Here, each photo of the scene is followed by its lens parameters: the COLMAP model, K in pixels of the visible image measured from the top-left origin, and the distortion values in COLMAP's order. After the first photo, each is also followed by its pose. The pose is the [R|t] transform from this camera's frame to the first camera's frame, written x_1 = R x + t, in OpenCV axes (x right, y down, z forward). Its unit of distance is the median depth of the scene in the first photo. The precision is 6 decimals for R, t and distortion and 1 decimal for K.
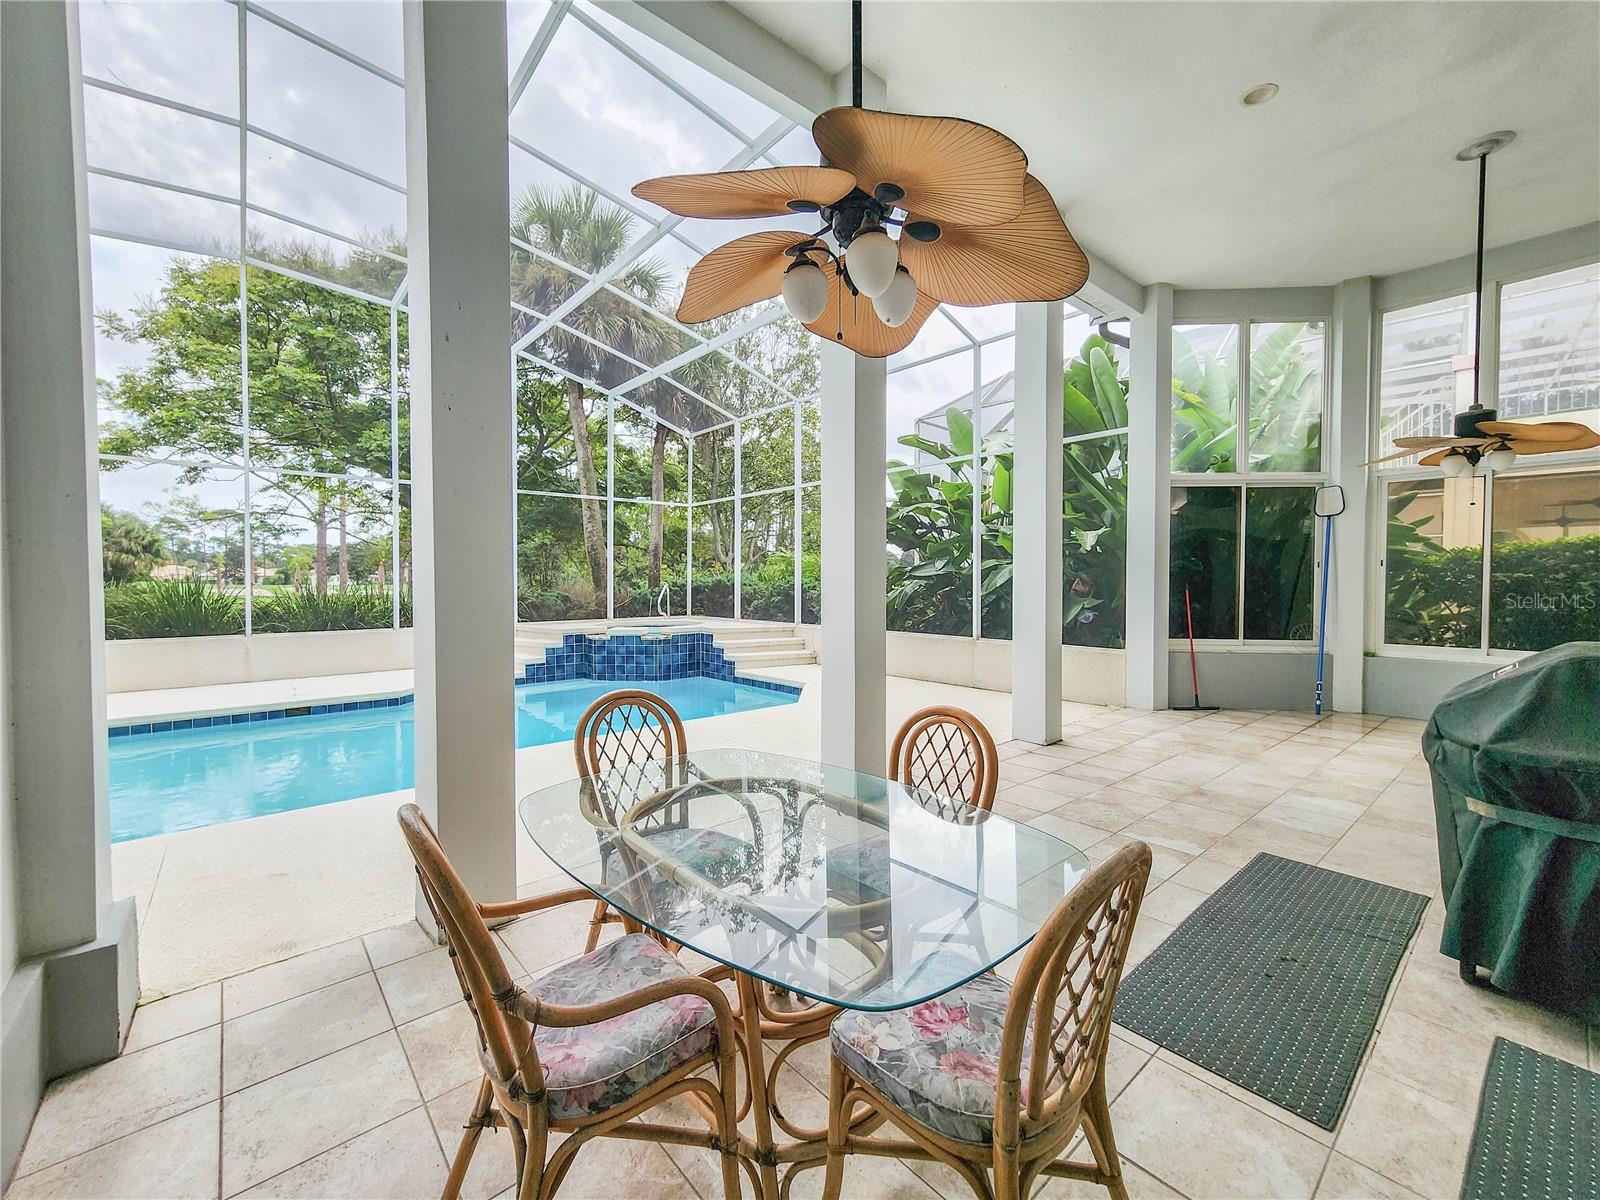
lens RADIAL K [[654.6, 0, 799.2], [0, 654.6, 594.3], [0, 0, 1]] dist [0.006336, 0.000677]
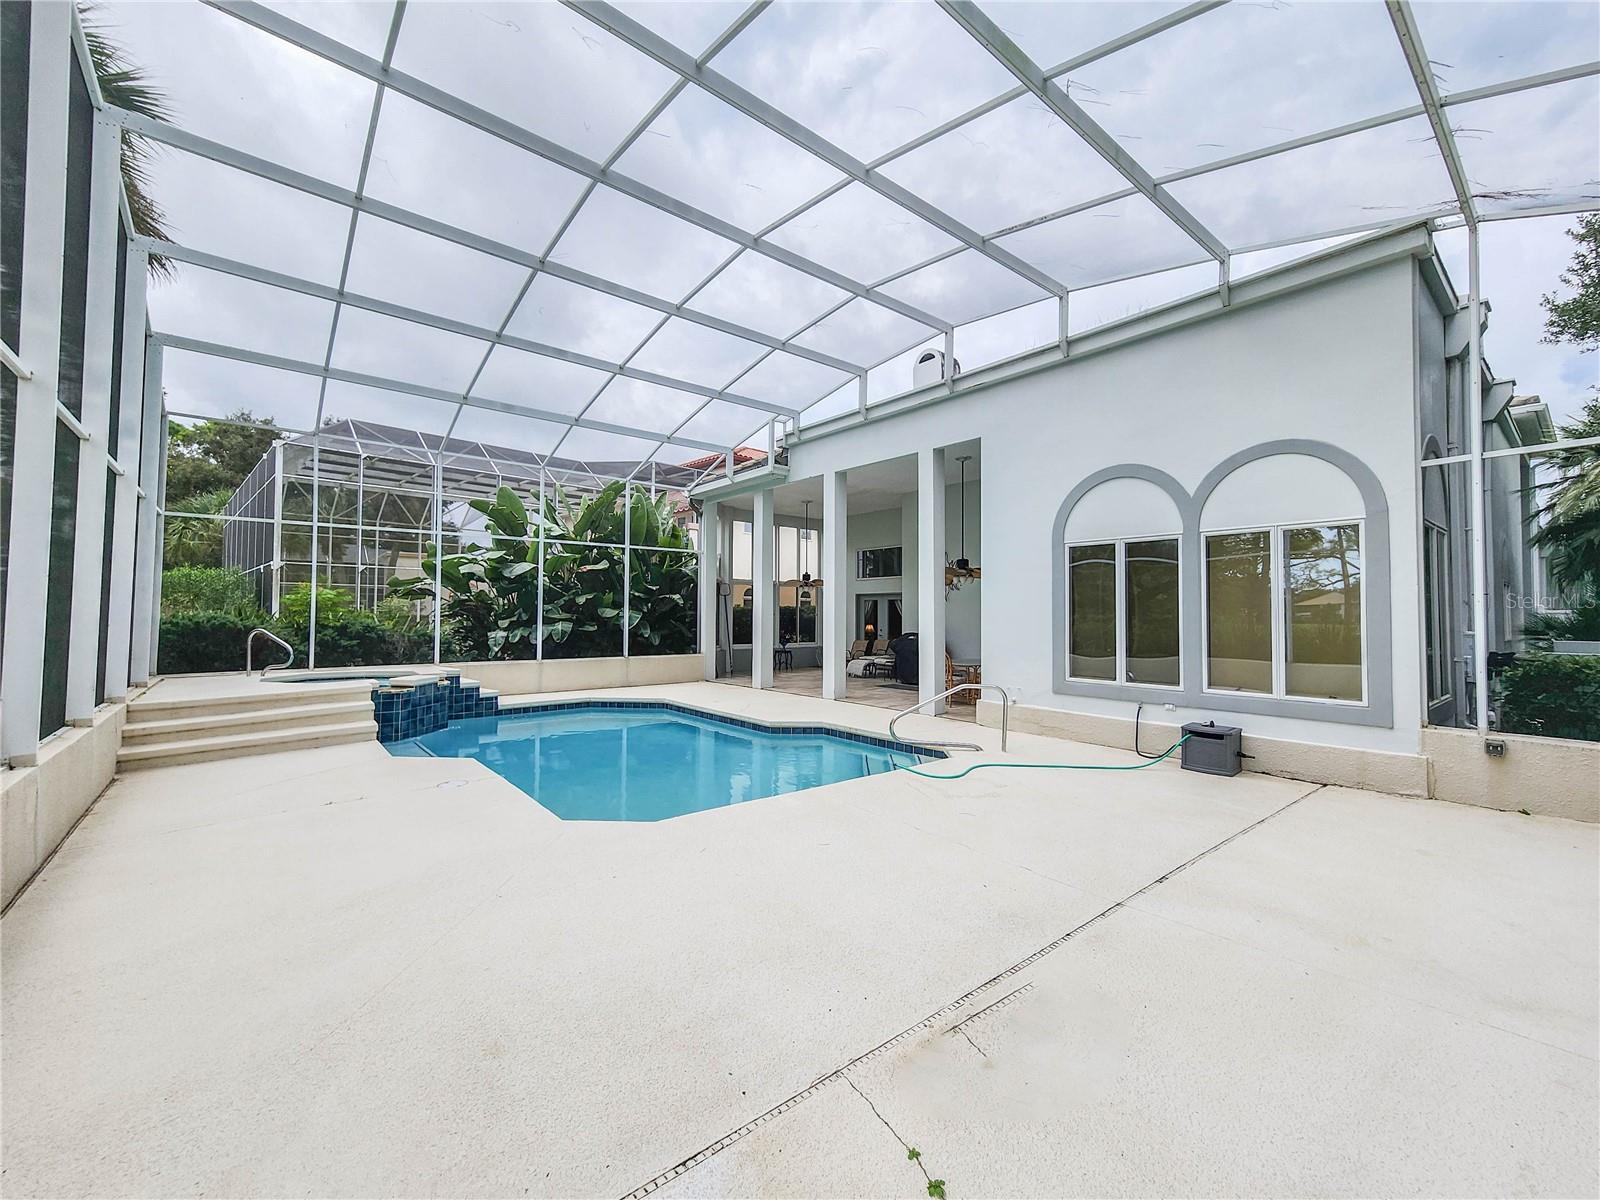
lens RADIAL K [[654.6, 0, 799.2], [0, 654.6, 594.3], [0, 0, 1]] dist [0.006336, 0.000677]
pose [[0.036259, 0.031302, 0.998852, -0.930908], [0.019467, 0.999298, -0.032023, -0.021099], [-0.999153, 0.020606, 0.035624, 0.329853]]
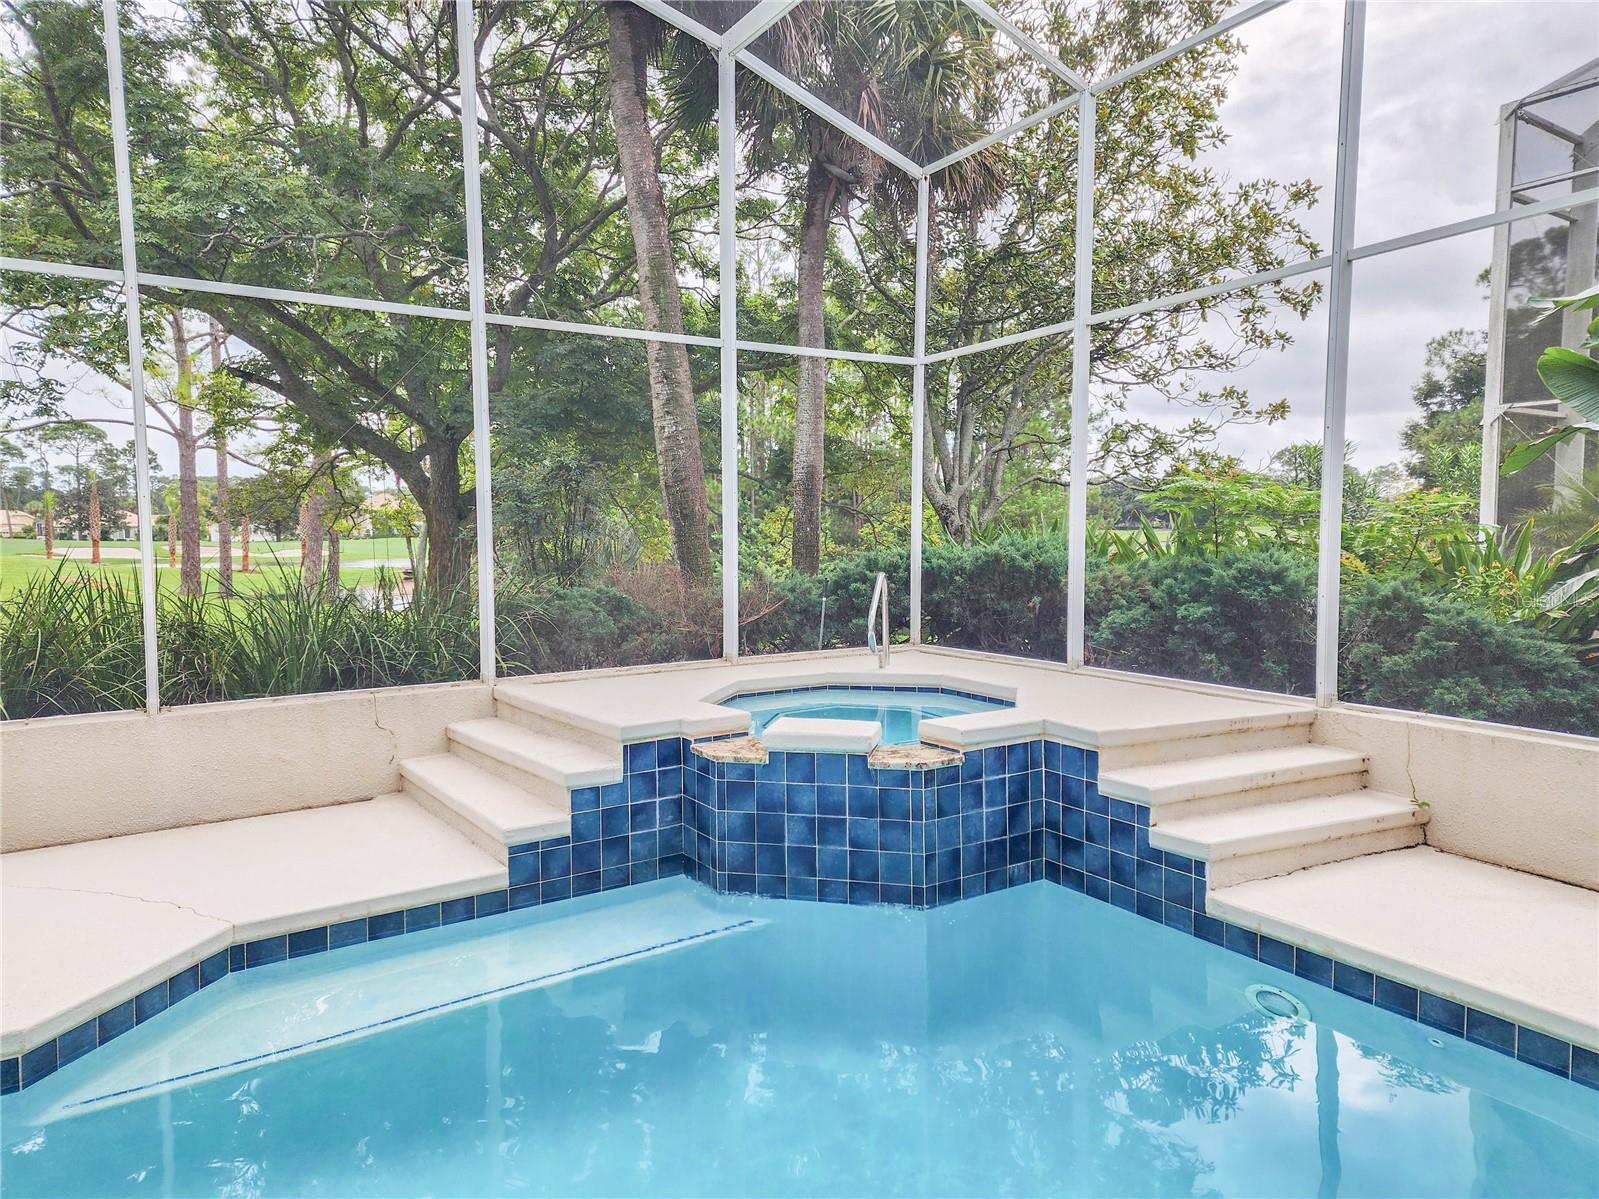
lens RADIAL K [[1070.6, 0, 801.4], [0, 1070.6, 605.2], [0, 0, 1]] dist [0.147159, -0.073747]
pose [[0.987871, 0.004301, -0.155220, -0.150976], [0.003205, 0.998838, 0.048077, -0.024594], [0.155246, -0.047991, 0.986709, 0.388686]]
